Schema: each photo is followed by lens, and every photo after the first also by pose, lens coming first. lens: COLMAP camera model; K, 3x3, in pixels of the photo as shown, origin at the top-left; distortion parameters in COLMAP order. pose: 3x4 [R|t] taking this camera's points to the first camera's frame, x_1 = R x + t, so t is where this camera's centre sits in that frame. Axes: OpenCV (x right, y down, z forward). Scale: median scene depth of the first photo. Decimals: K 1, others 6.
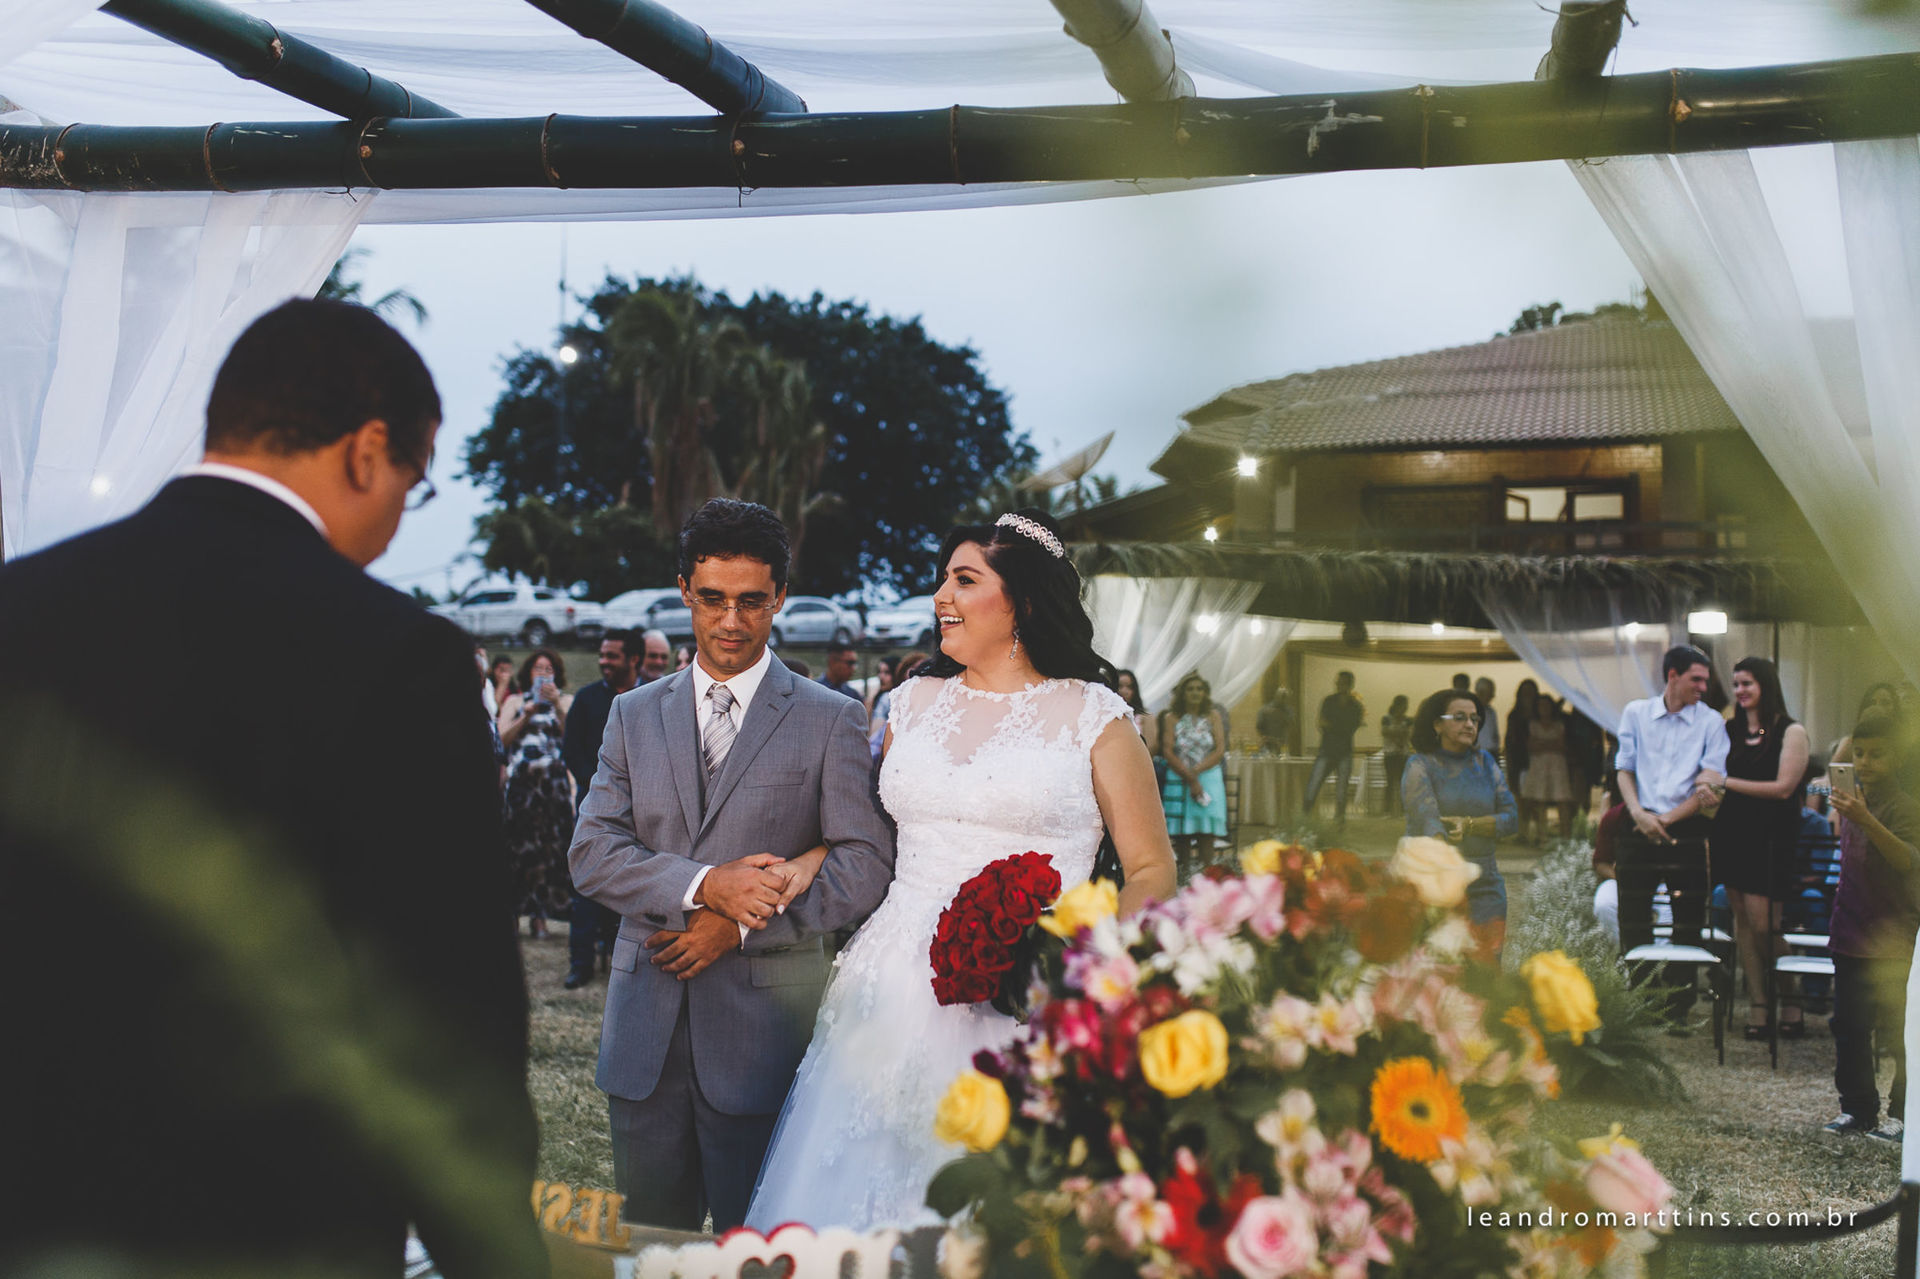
lens RADIAL K [[1830.2, 0, 960.0], [0, 1830.2, 639.5], [0, 0, 1]] dist [-0.007284, 0.013632]
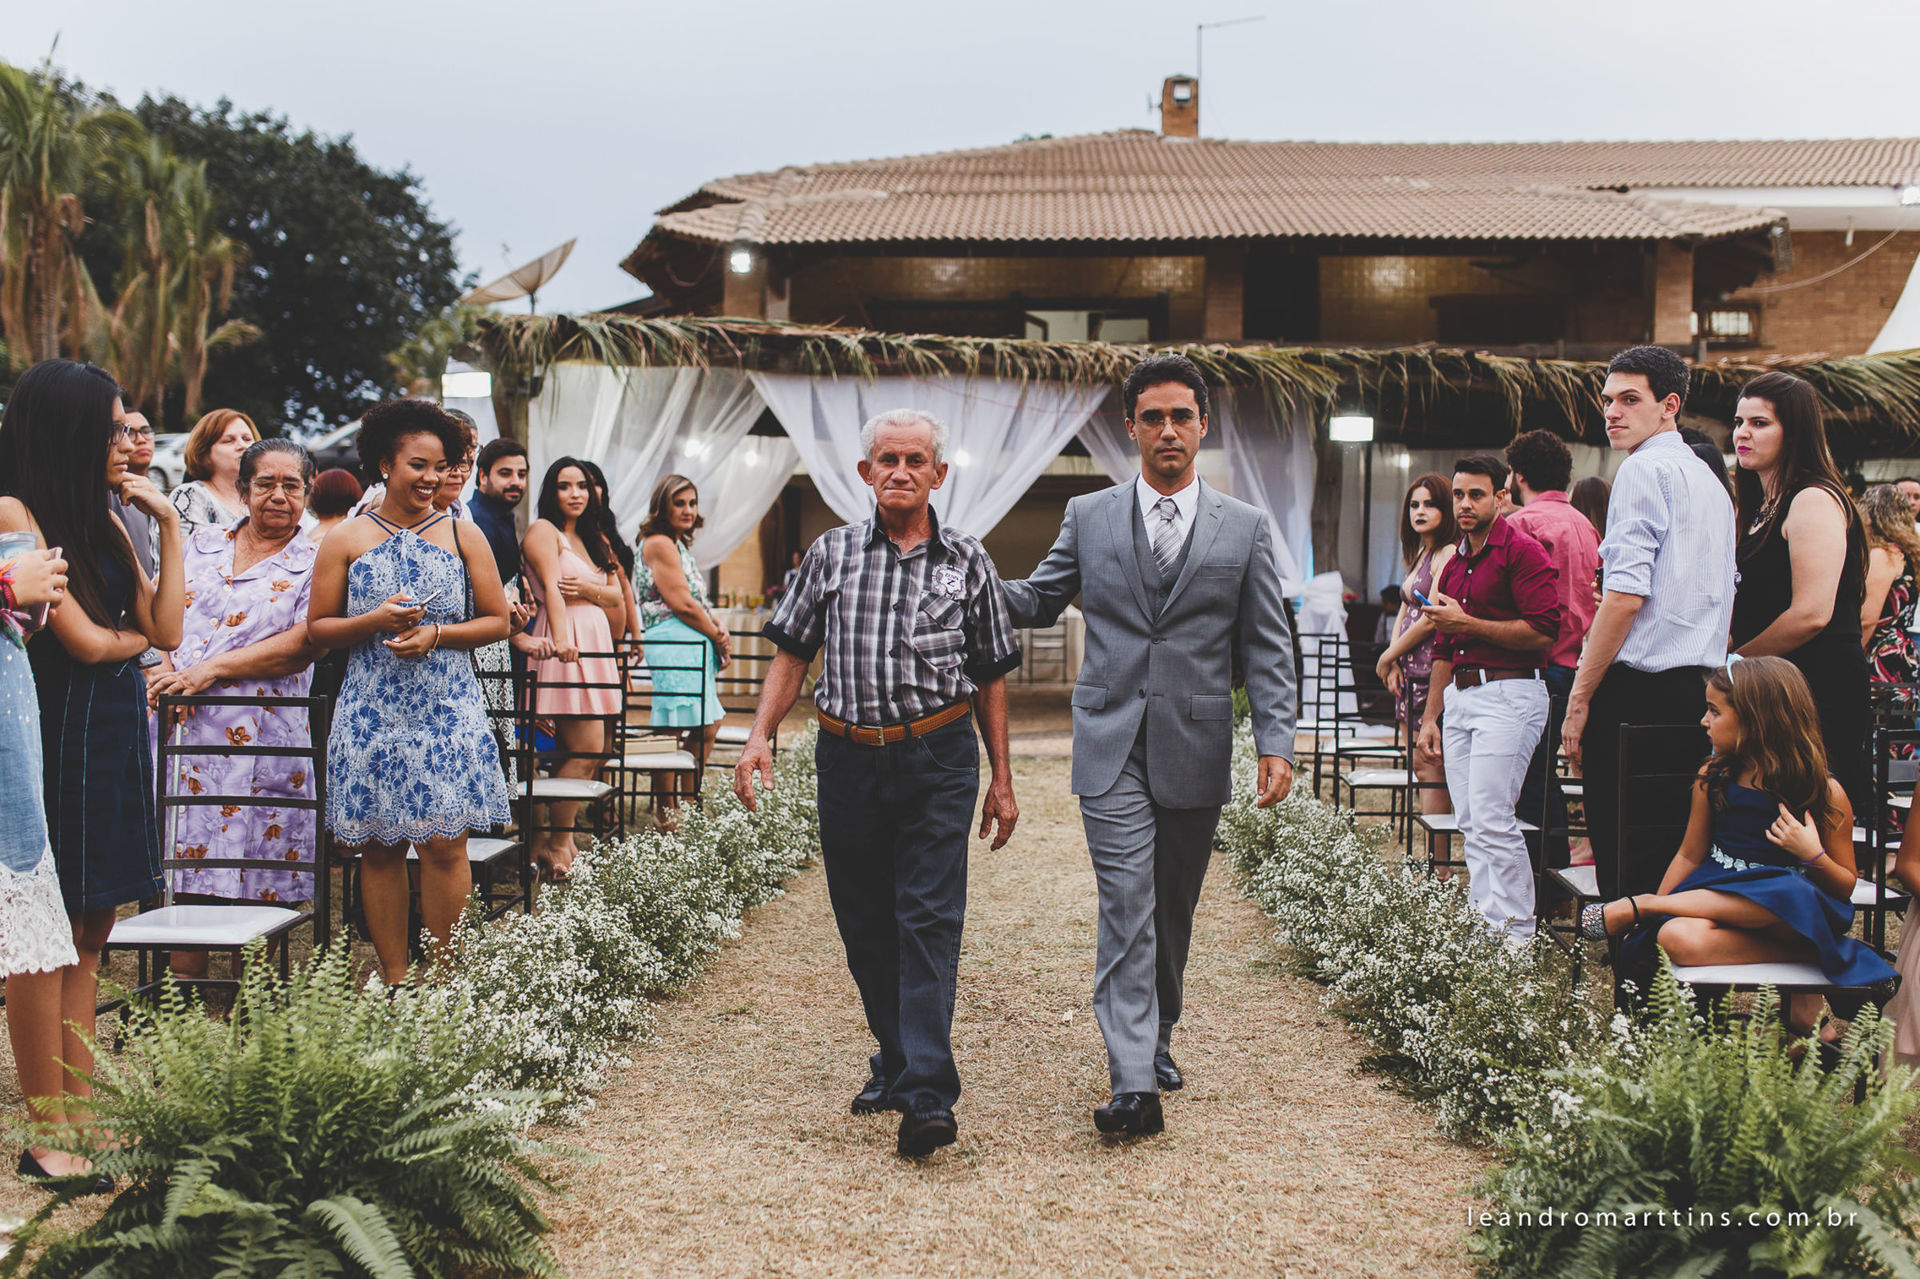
lens RADIAL K [[1830.2, 0, 960.0], [0, 1830.2, 639.5], [0, 0, 1]] dist [-0.007284, 0.013632]
pose [[0.957744, -0.020248, 0.286910, 0.017171], [-0.001267, 0.997212, 0.074605, 0.019774], [-0.287621, -0.071815, 0.955048, 0.252255]]
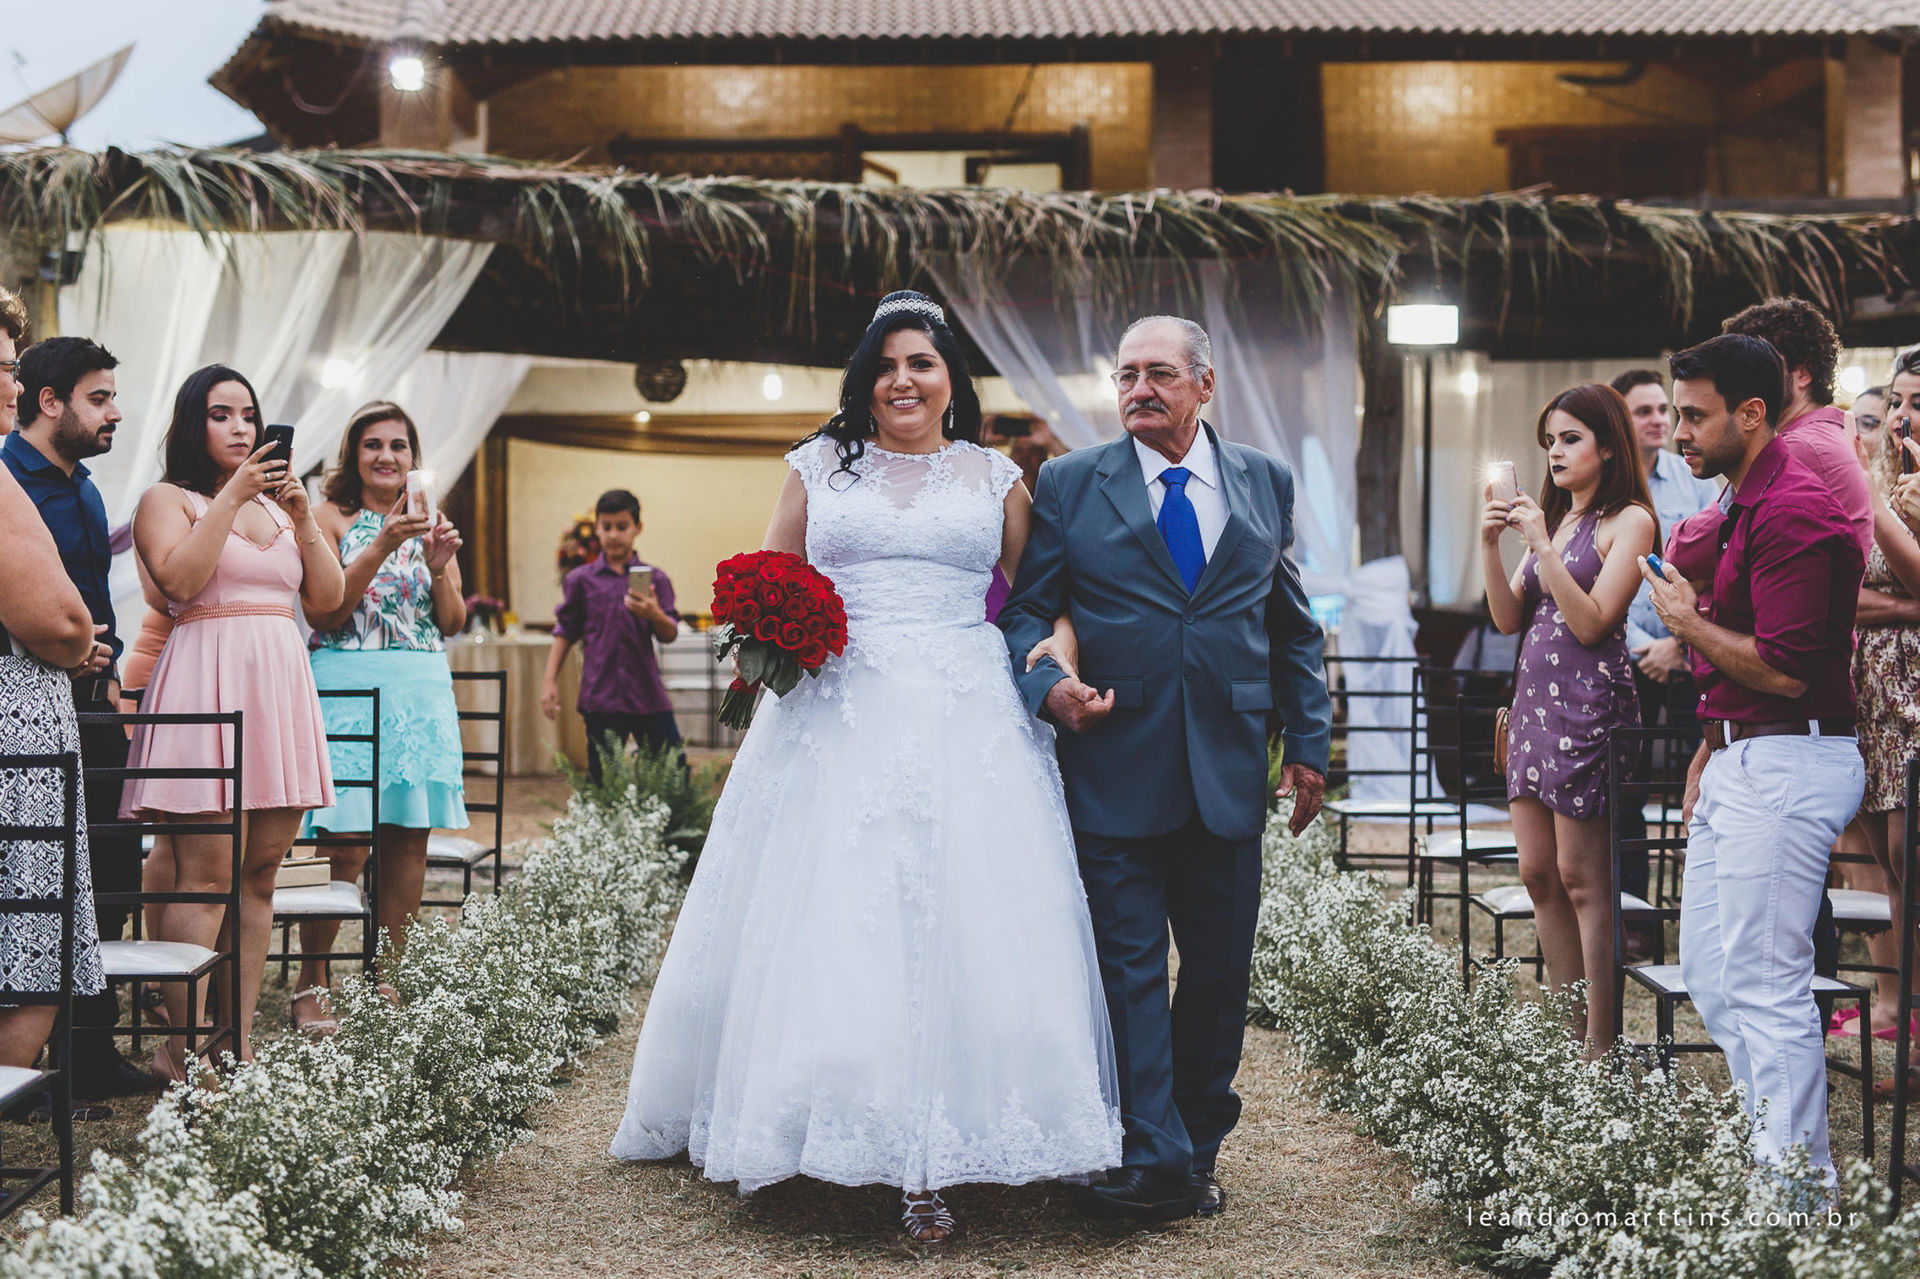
lens RADIAL K [[2706.1, 0, 960.0], [0, 2706.1, 639.5], [0, 0, 1]] dist [-0.010197, 0.030334]
pose [[0.928738, -0.033512, 0.369219, 0.022392], [0.010712, 0.997916, 0.063630, 0.023828], [-0.370582, -0.055140, 0.927162, 0.324865]]
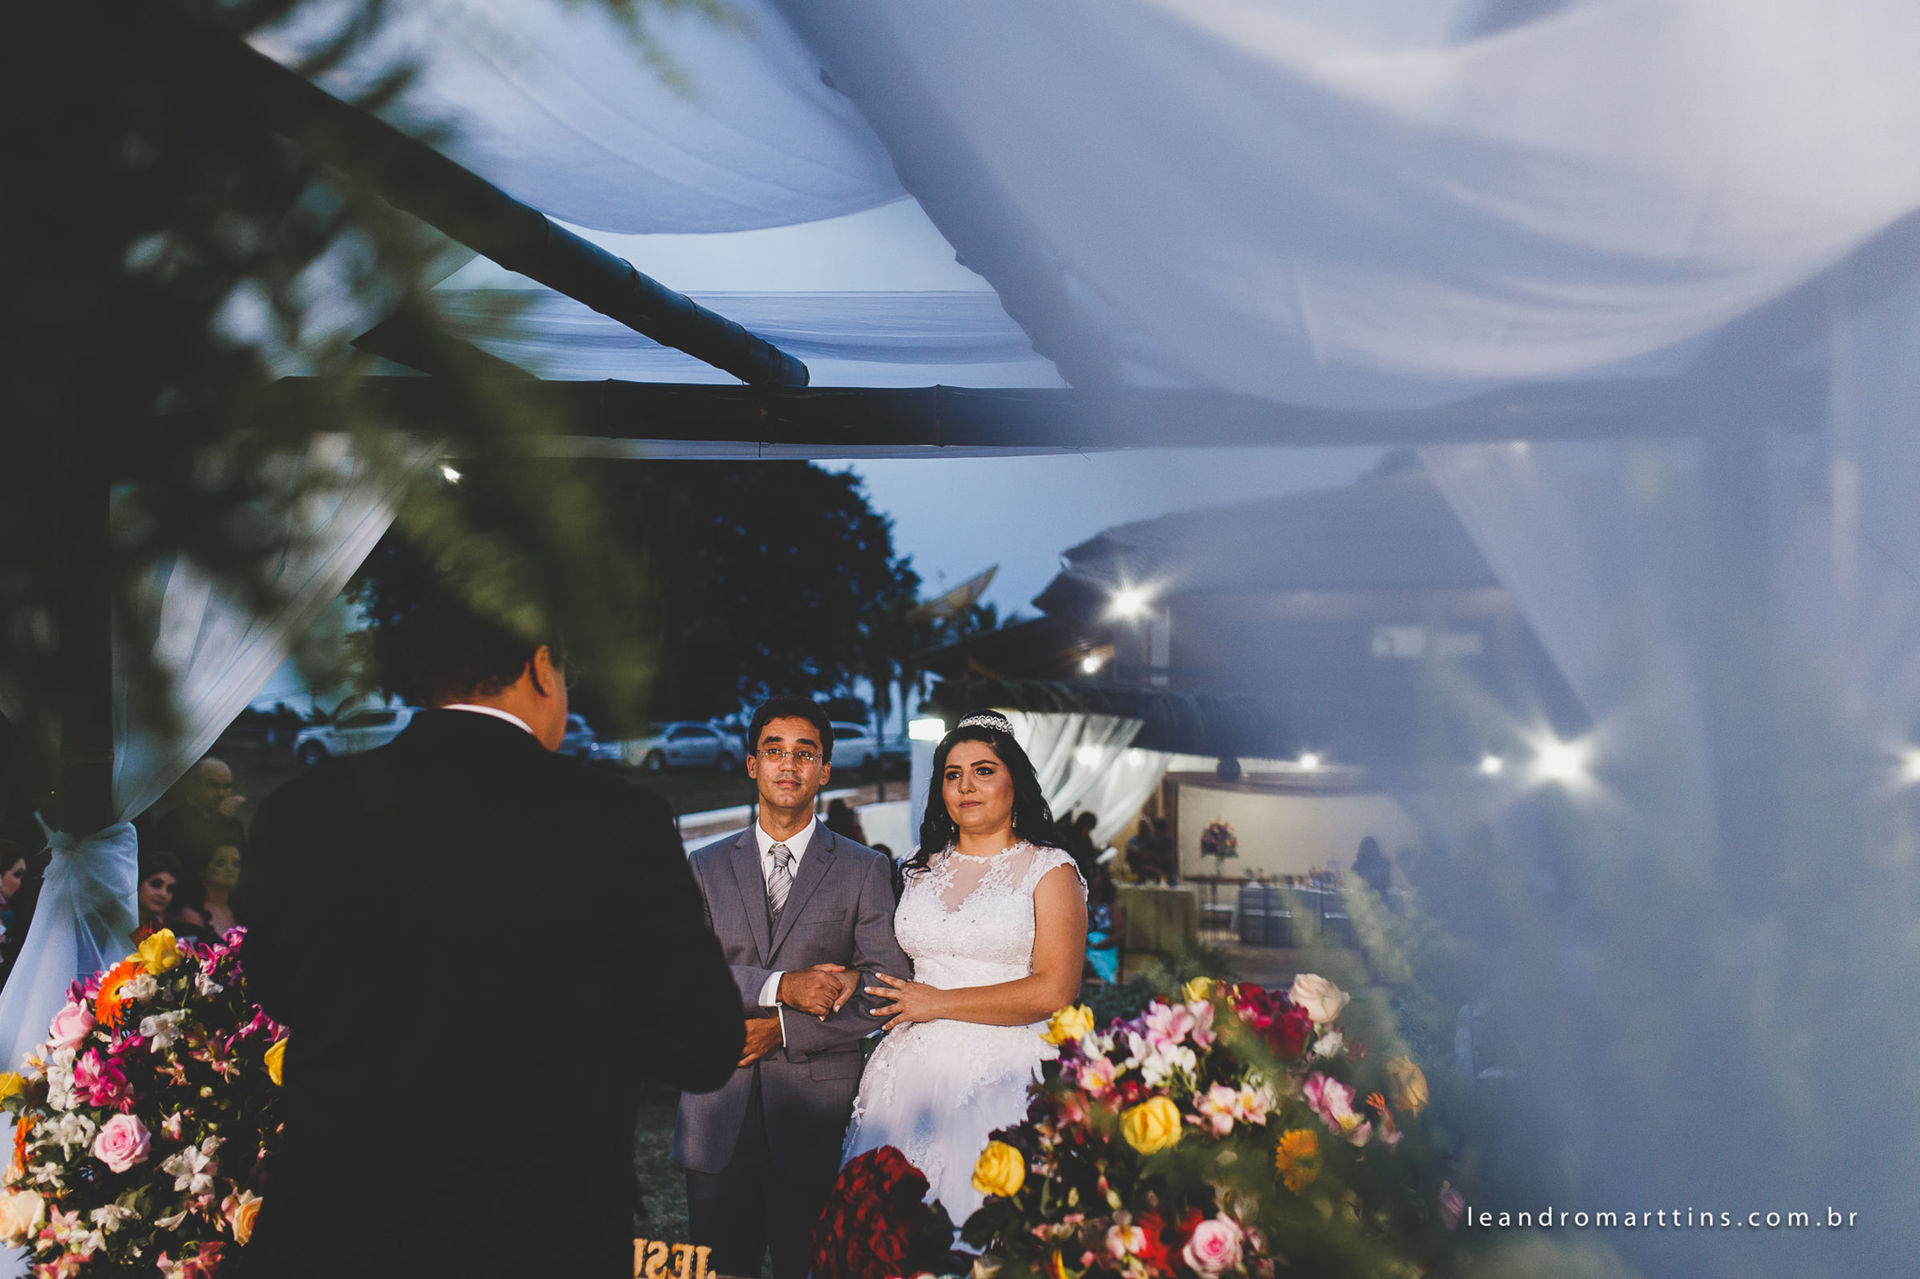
lens RADIAL K [[1830.2, 0, 960.0], [0, 1830.2, 639.5], [0, 0, 1]] dist [-0.007284, 0.013632]
pose [[0.997583, 0.012288, 0.068392, -0.019444], [-0.007763, 0.997787, -0.066042, -0.009146], [-0.069052, 0.065351, 0.995470, -0.068053]]
